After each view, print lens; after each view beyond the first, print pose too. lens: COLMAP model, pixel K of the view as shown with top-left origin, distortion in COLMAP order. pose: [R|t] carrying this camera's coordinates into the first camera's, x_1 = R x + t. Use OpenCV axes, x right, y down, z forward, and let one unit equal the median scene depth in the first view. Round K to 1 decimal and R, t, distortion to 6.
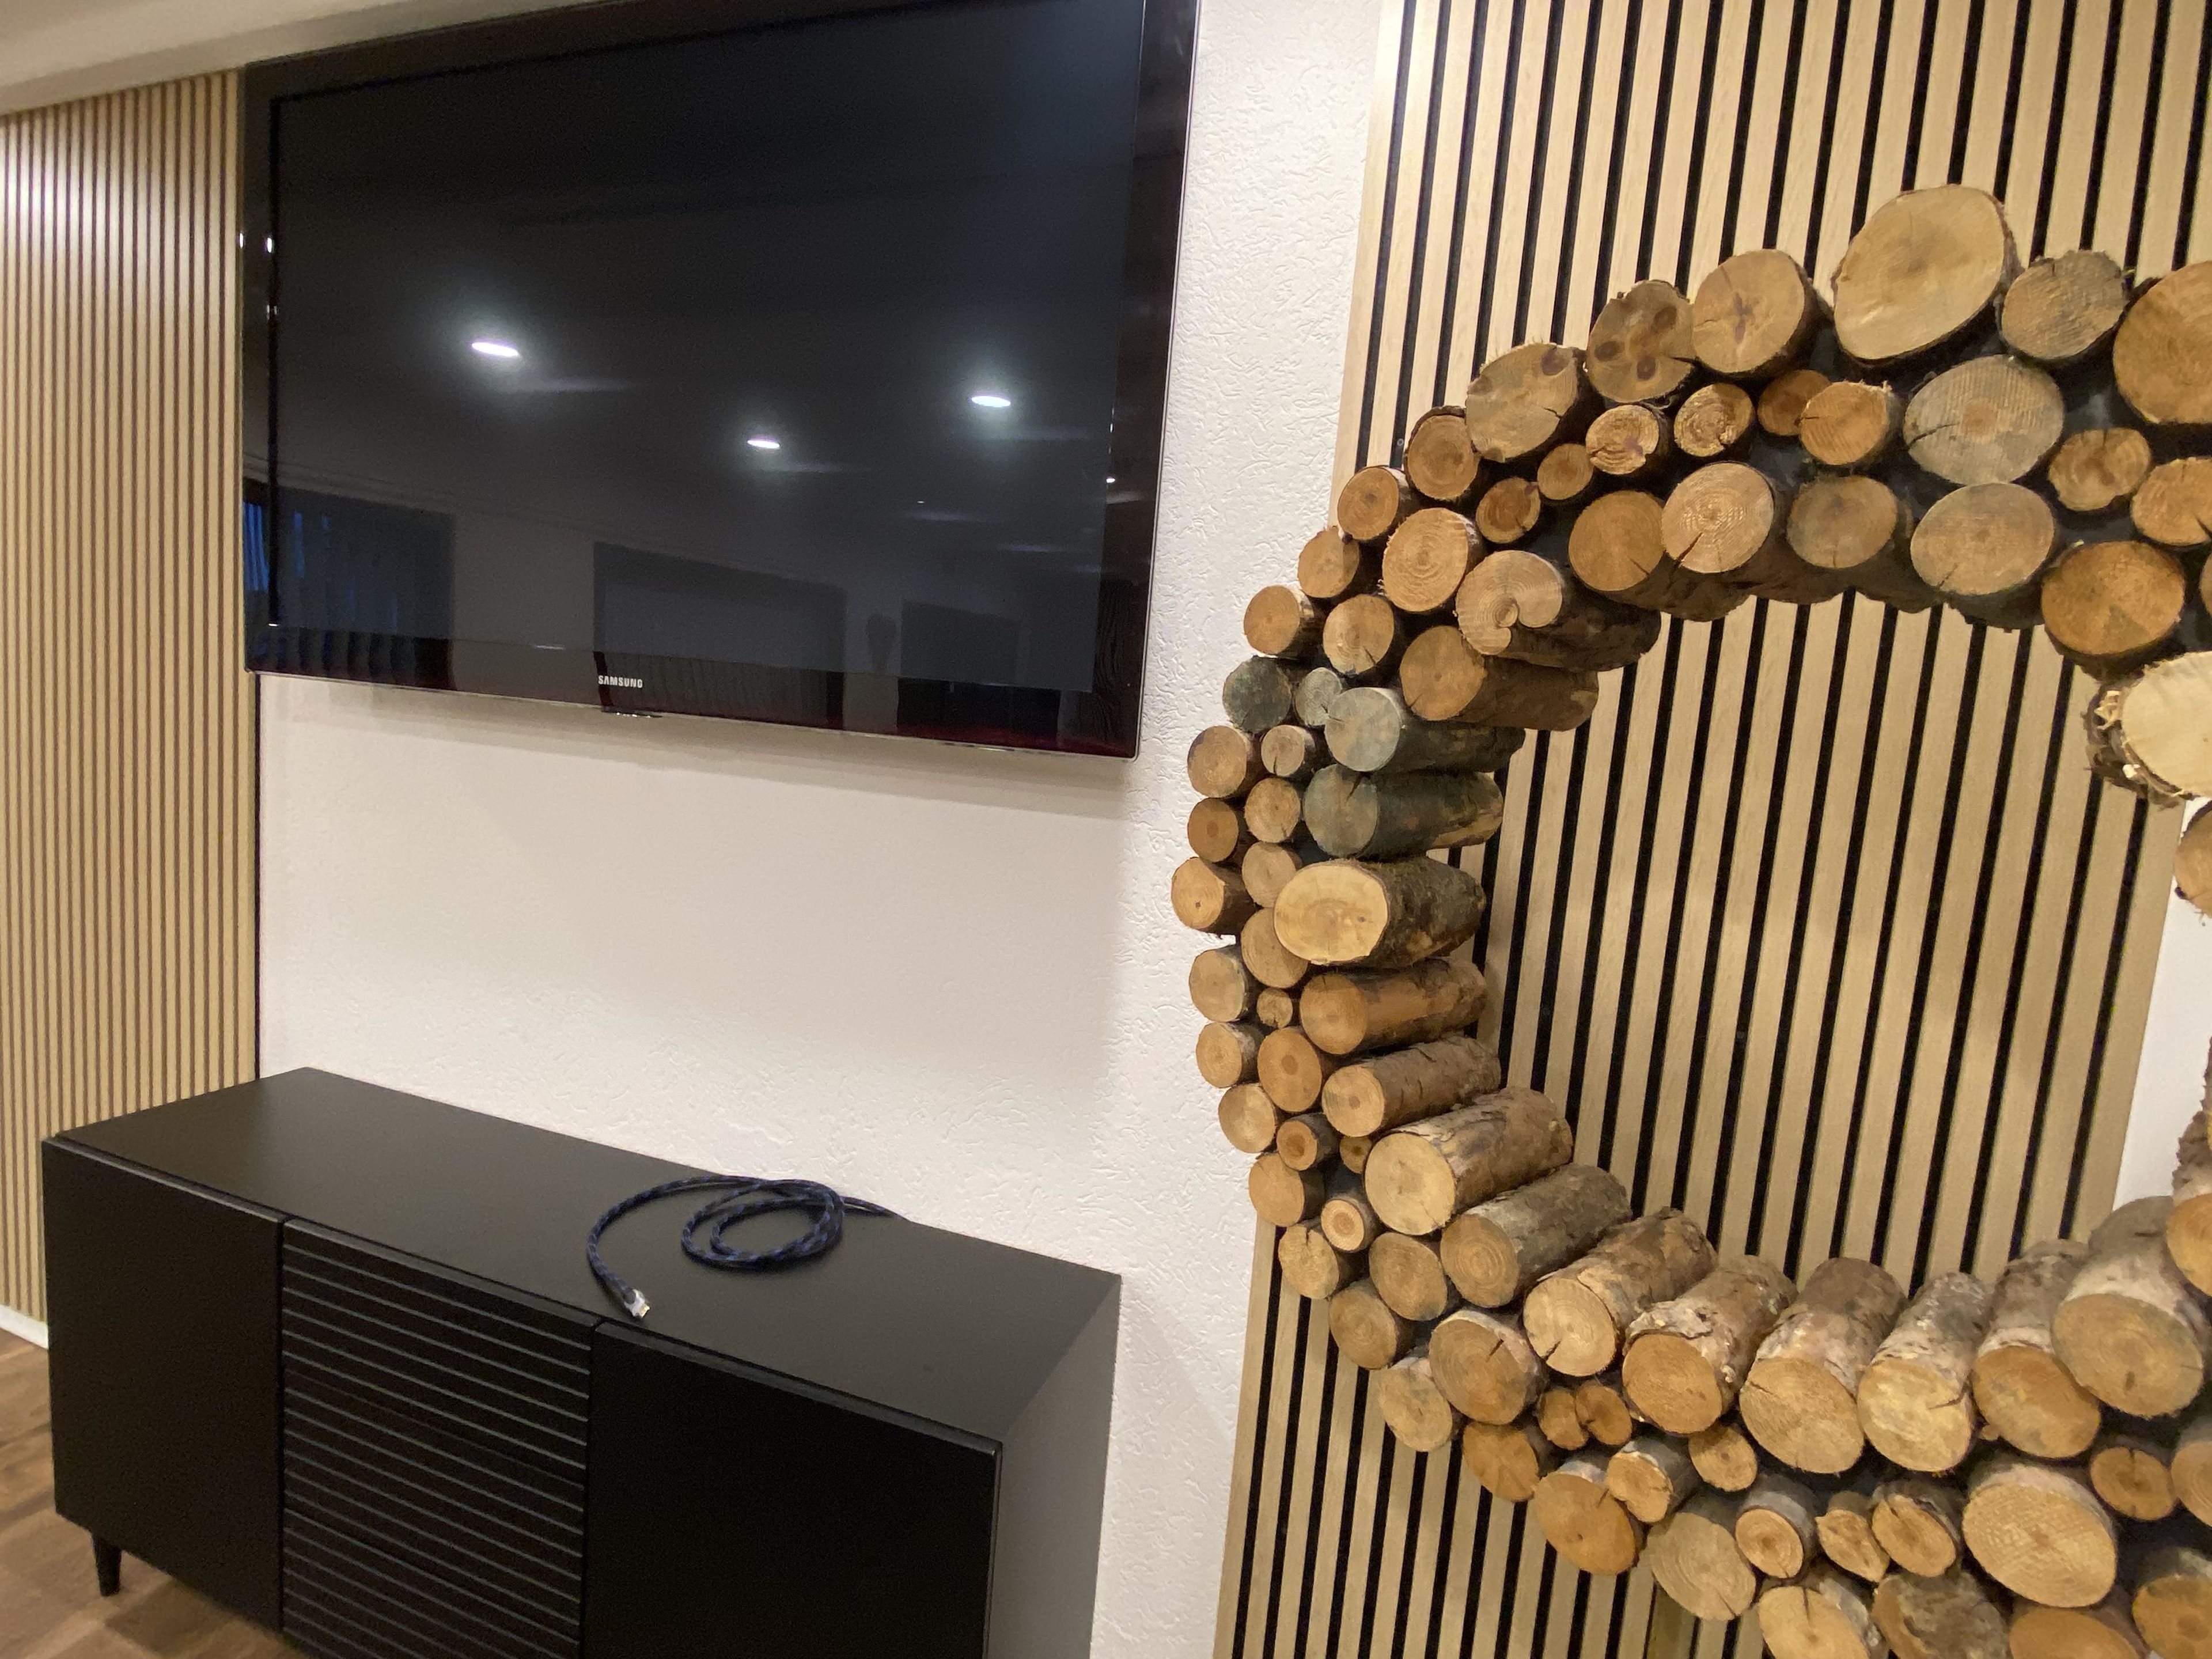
lens RADIAL K [[1126.0, 0, 1090.3], [0, 1126.0, 832.8], [0, 0, 1]] dist [-0.009568, -0.009774]
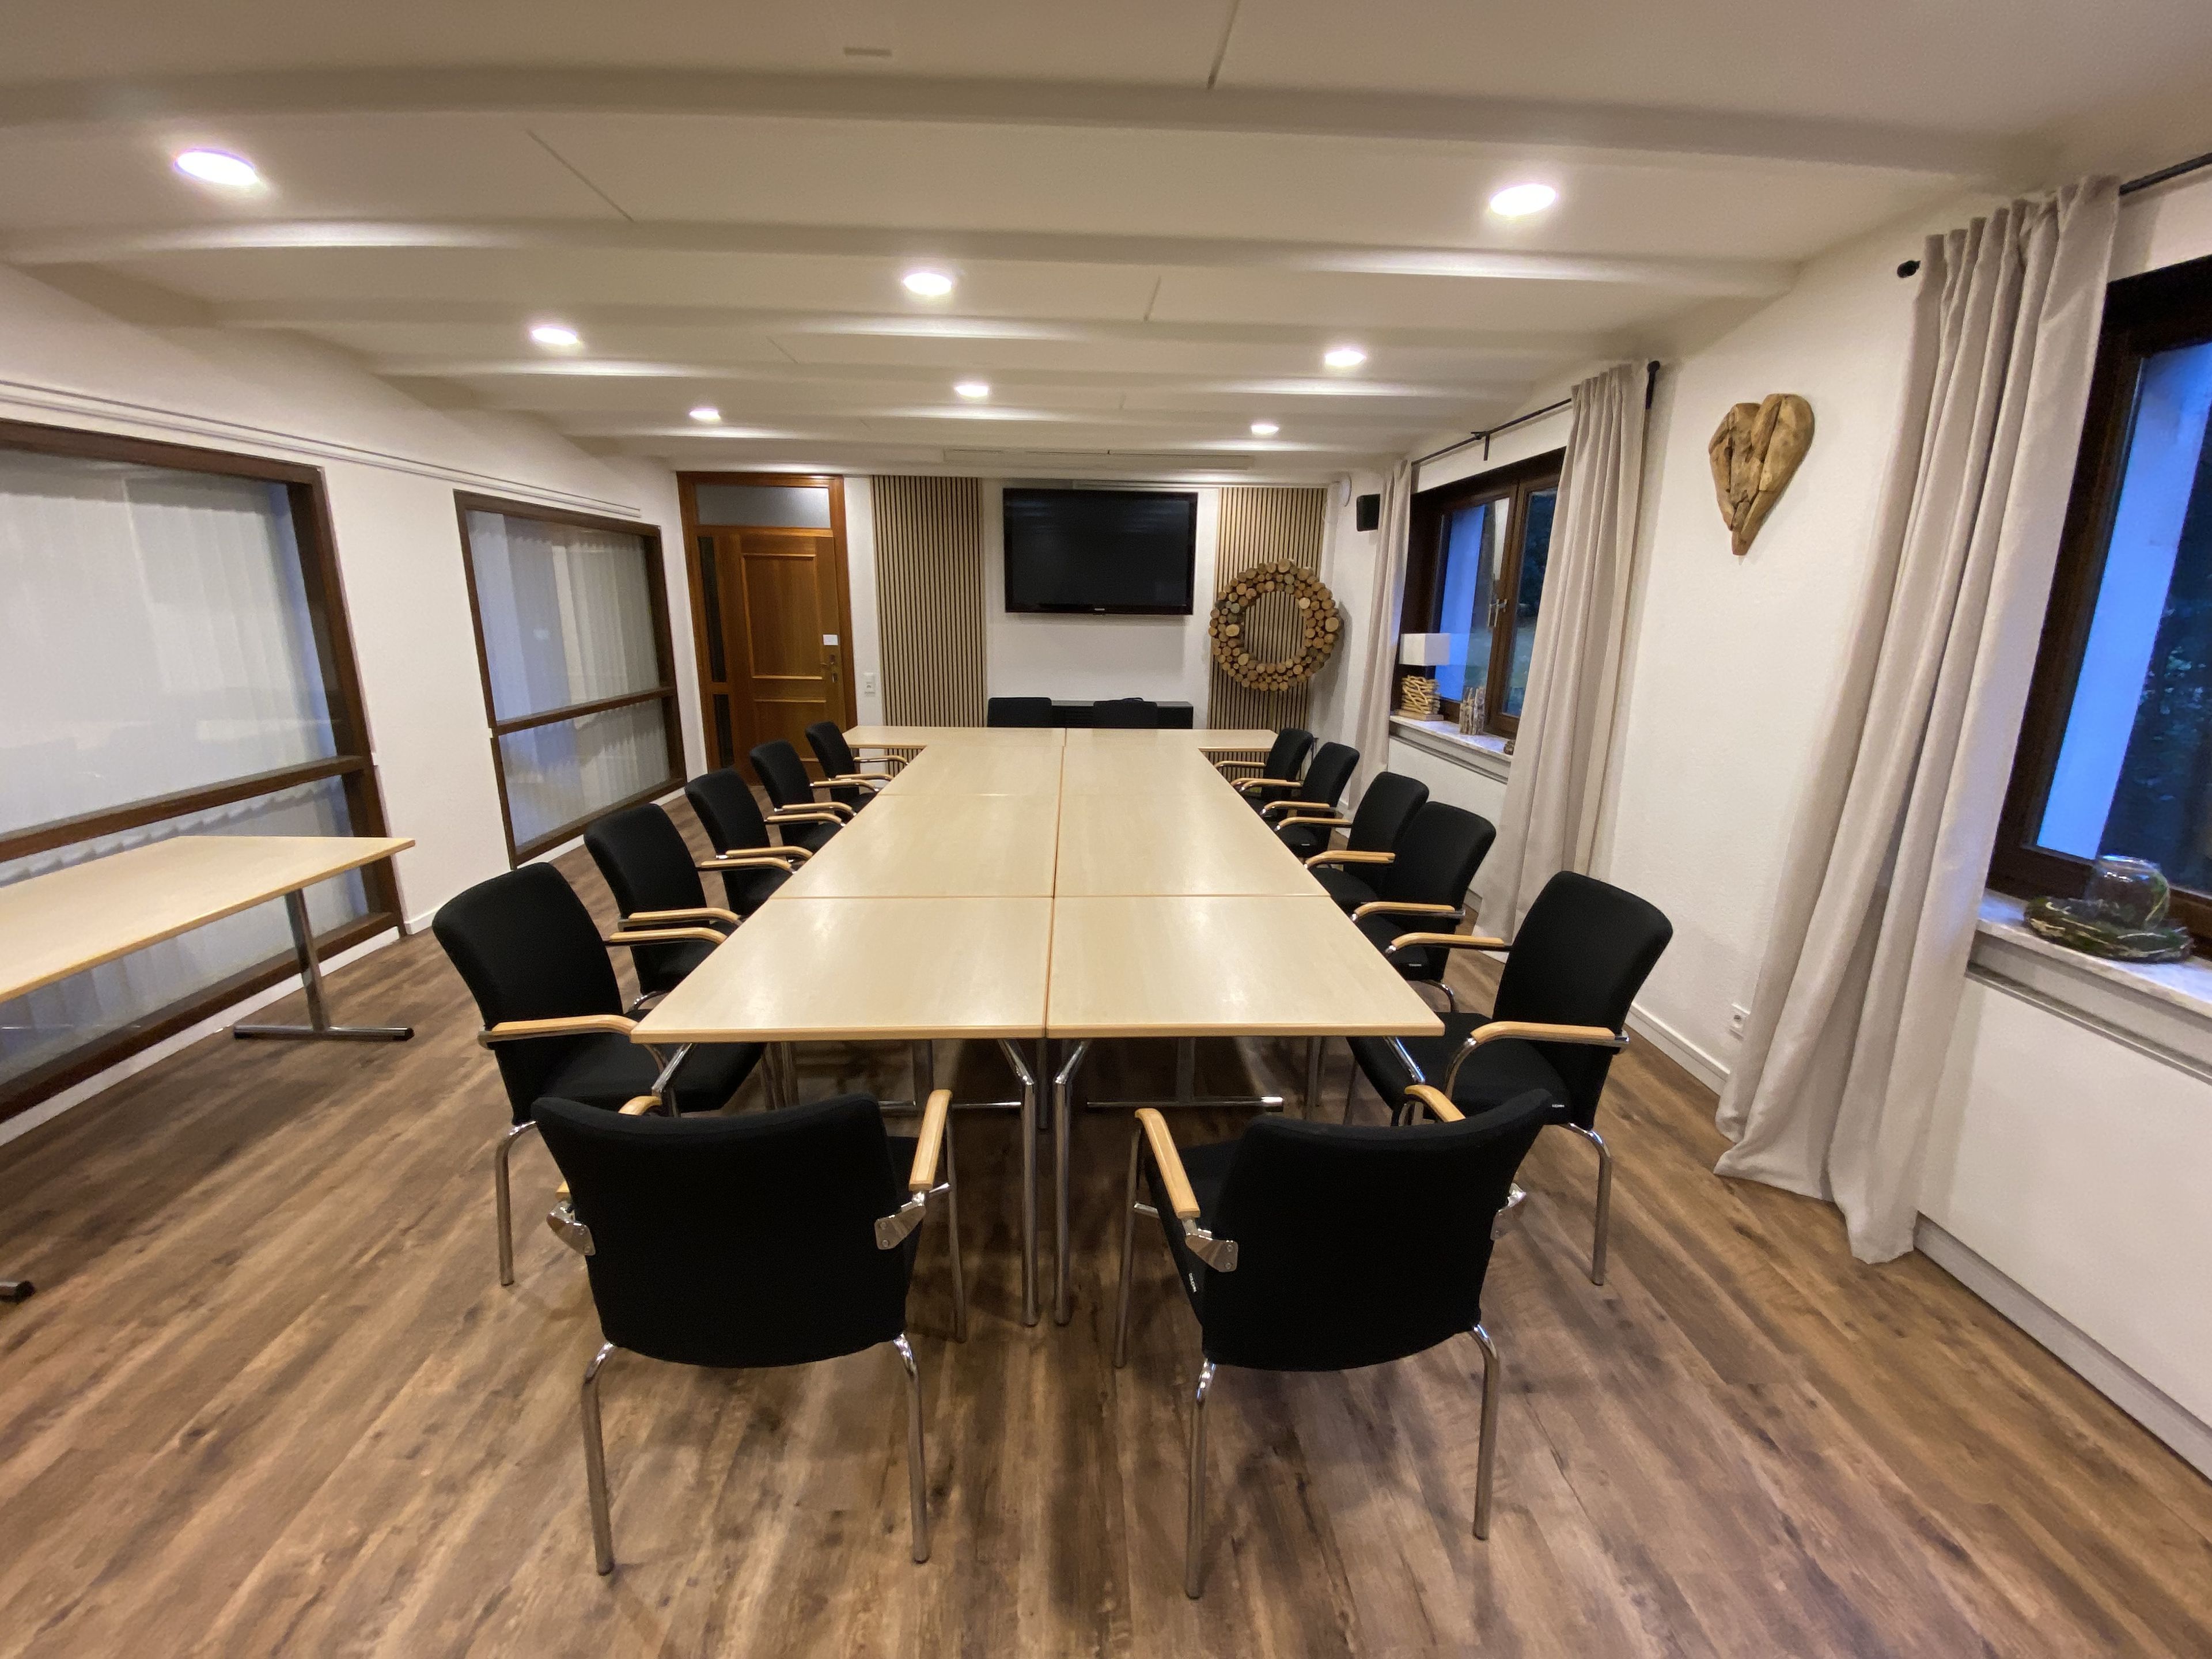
lens RADIAL K [[907.5, 0, 1090.3], [0, 907.5, 843.7], [0, 0, 1]] dist [0.000466, -0.005255]
pose [[0.927413, -0.156784, 0.339595, -3.667046], [0.097757, 0.977953, 0.184530, 0.305325], [-0.361039, -0.137938, 0.922293, -5.648982]]
